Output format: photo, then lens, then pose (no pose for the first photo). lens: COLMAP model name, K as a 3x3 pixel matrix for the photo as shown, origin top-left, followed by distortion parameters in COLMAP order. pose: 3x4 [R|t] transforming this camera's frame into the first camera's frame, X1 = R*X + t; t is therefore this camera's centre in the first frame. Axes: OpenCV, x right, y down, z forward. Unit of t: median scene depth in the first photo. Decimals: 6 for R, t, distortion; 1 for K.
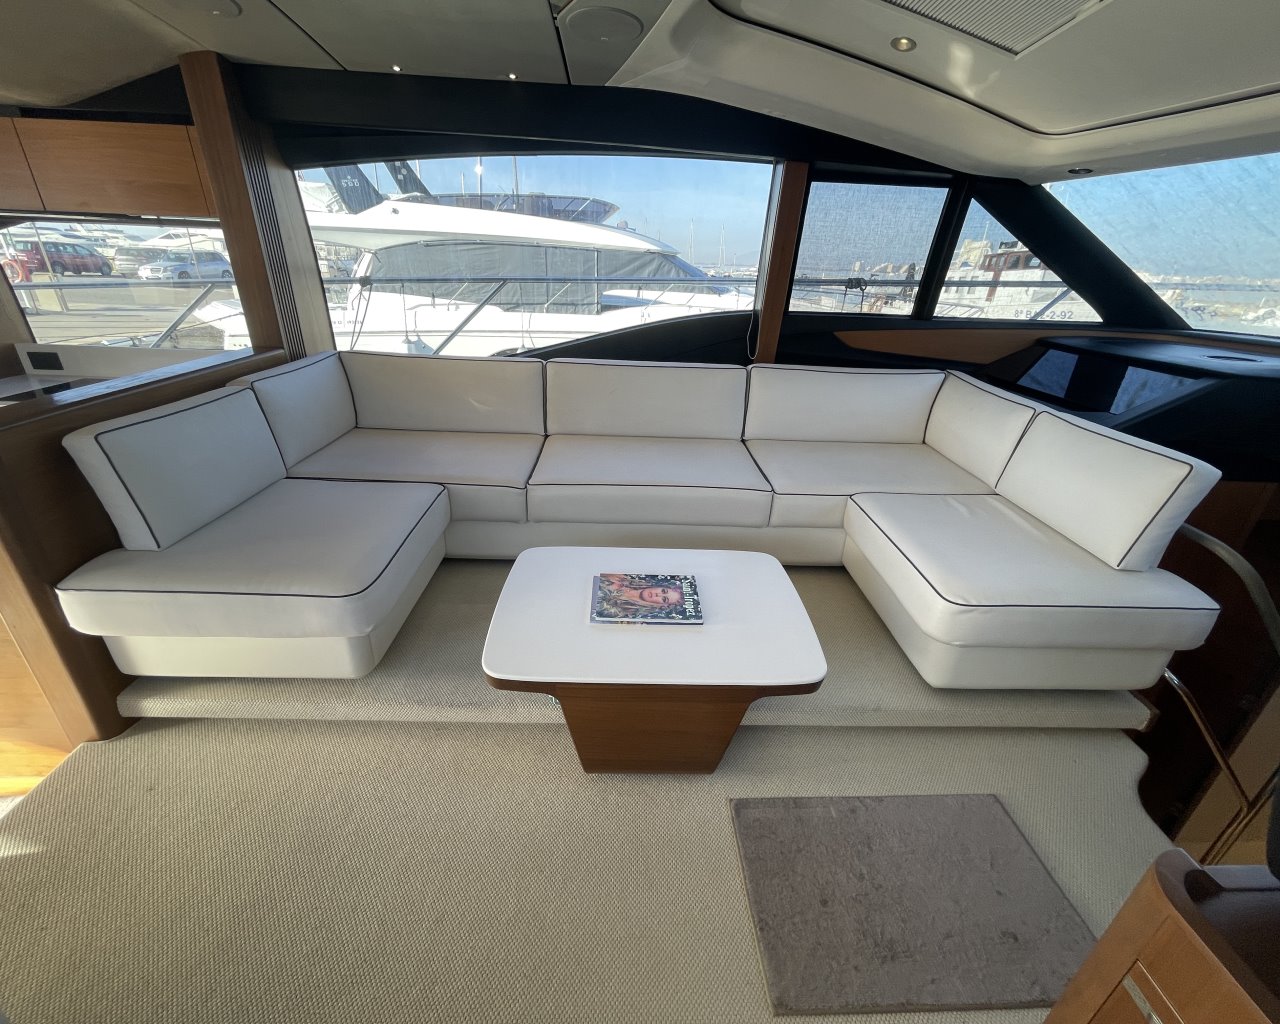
lens RADIAL K [[548.1, 0, 638.6], [0, 548.1, 517.2], [0, 0, 1]] dist [-0.011708, 0.006739]
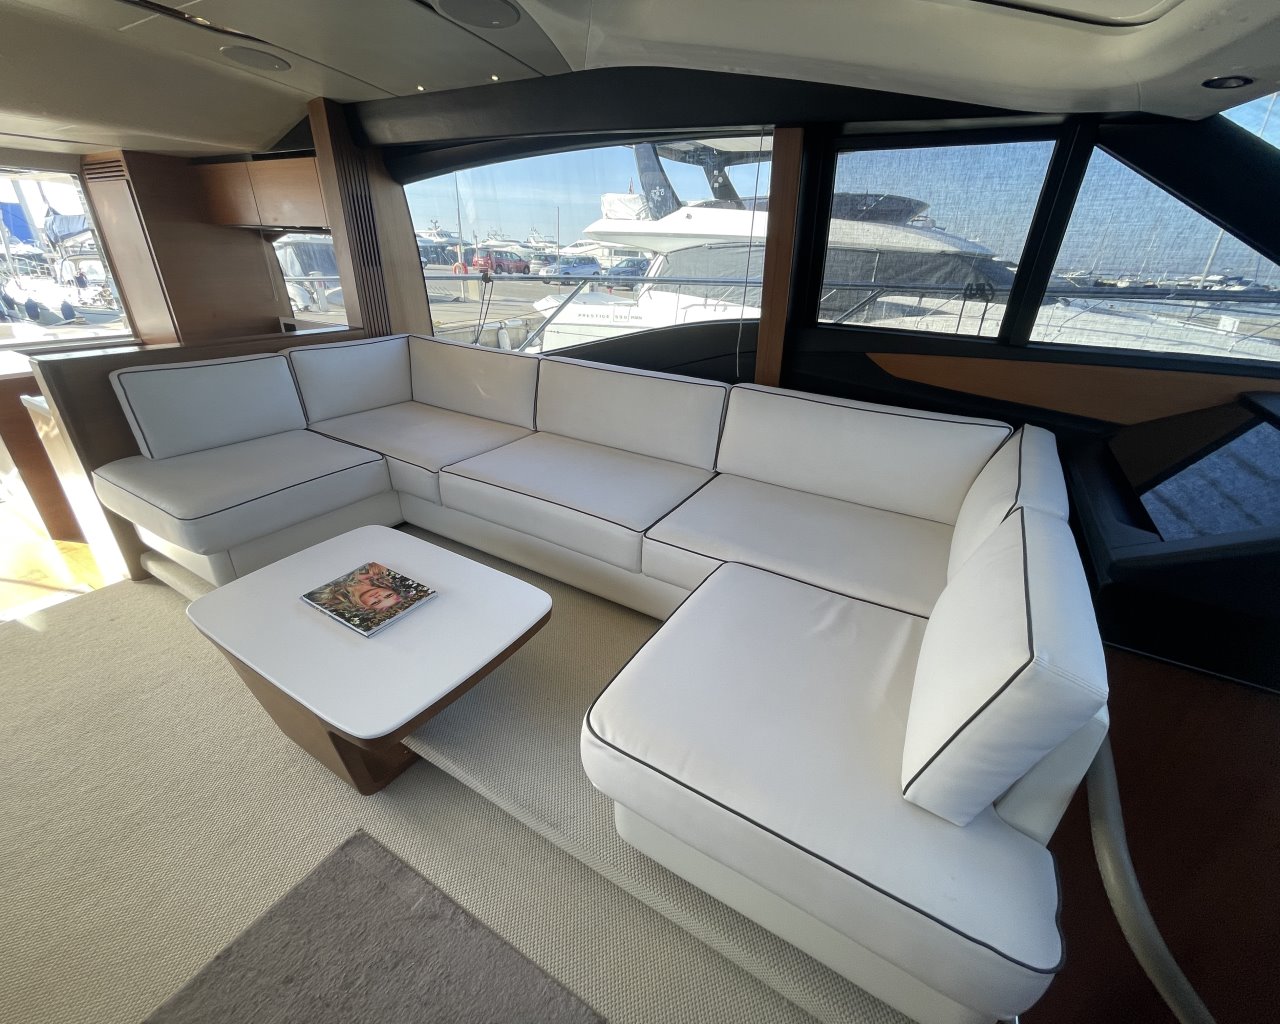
lens RADIAL K [[548.1, 0, 638.6], [0, 548.1, 517.2], [0, 0, 1]] dist [-0.011708, 0.006739]
pose [[0.842190, 0.226399, -0.489345, 0.529206], [-0.229440, 0.971783, 0.054722, -0.094501], [0.487927, 0.066189, 0.870371, 0.224986]]
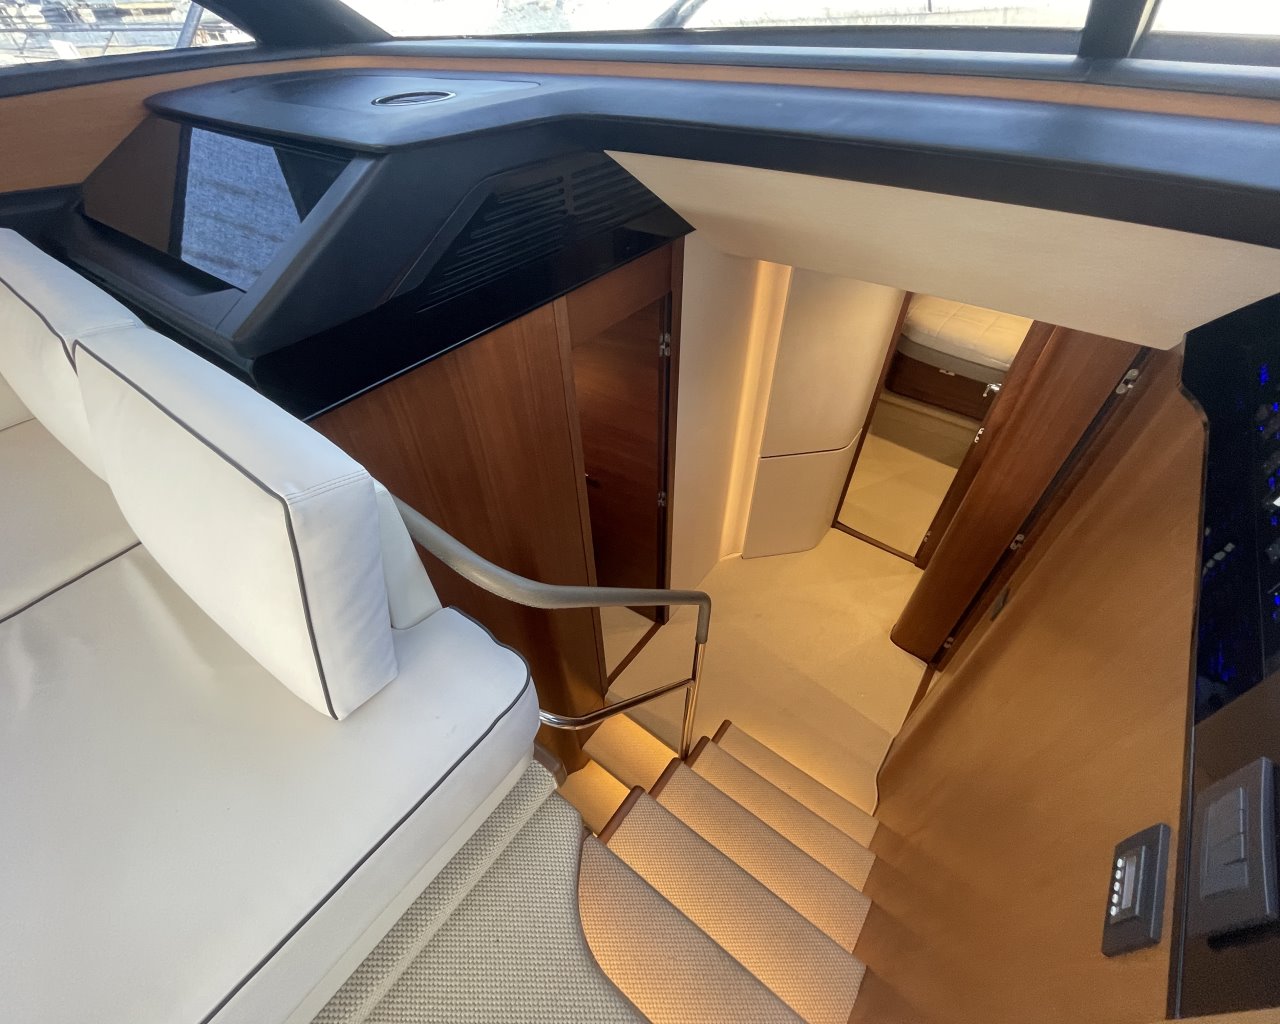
lens RADIAL K [[558.9, 0, 627.0], [0, 558.9, 504.9], [0, 0, 1]] dist [0.021069, -0.000093]
pose [[0.628756, -0.571083, 0.527760, 0.546810], [0.376523, 0.817423, 0.435947, -0.098360], [-0.680365, -0.075390, 0.728985, 0.324836]]
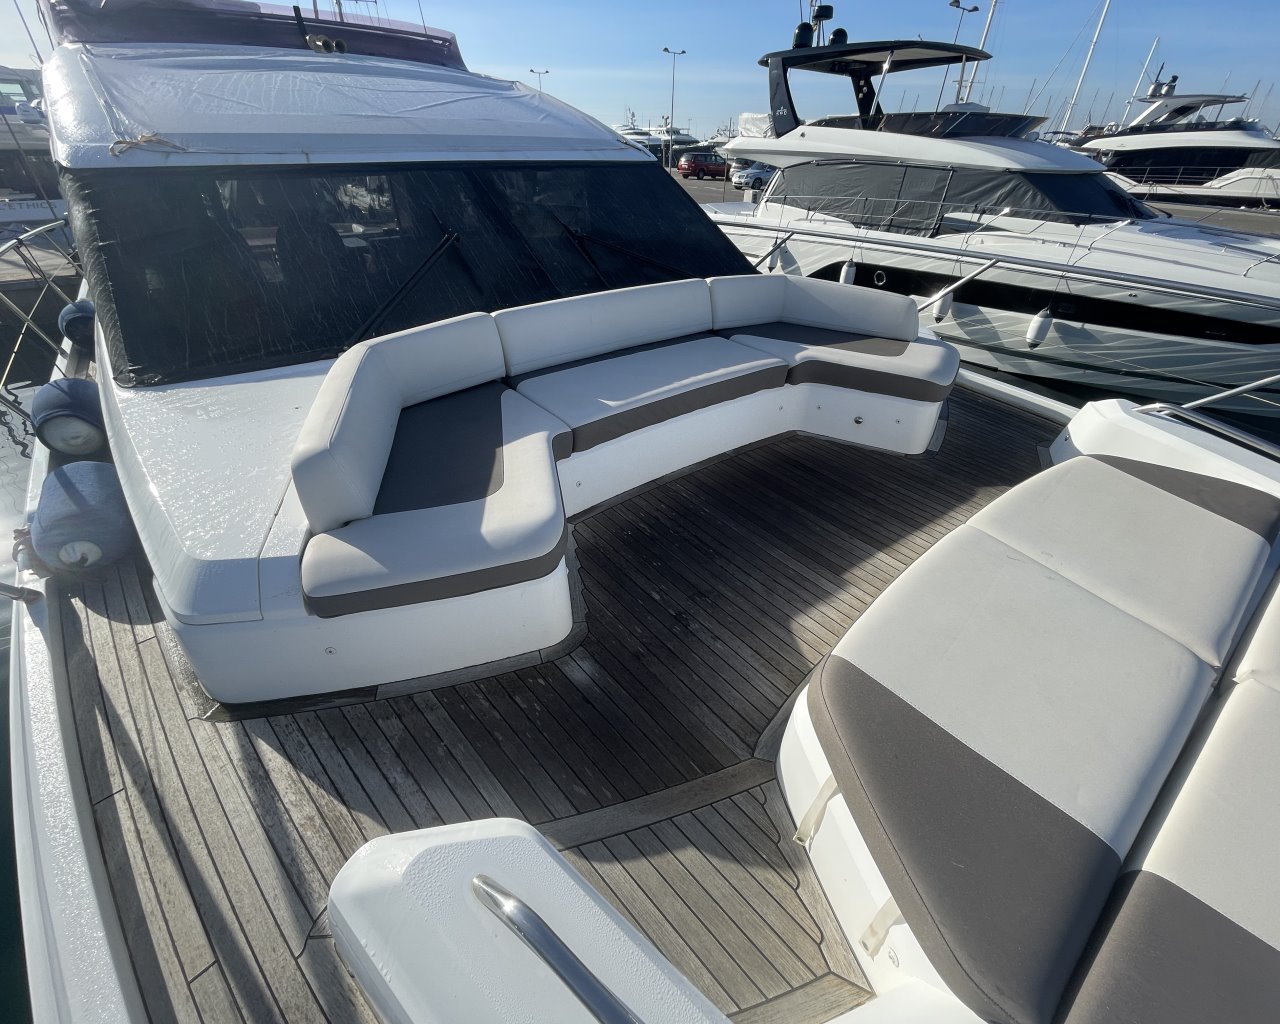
lens RADIAL K [[548.1, 0, 638.6], [0, 548.1, 517.2], [0, 0, 1]] dist [-0.011708, 0.006739]
pose [[0.592296, 0.431585, -0.680382, 2.211084], [-0.332080, 0.900143, 0.281897, -0.035214], [0.734103, 0.058975, 0.676472, -0.219776]]
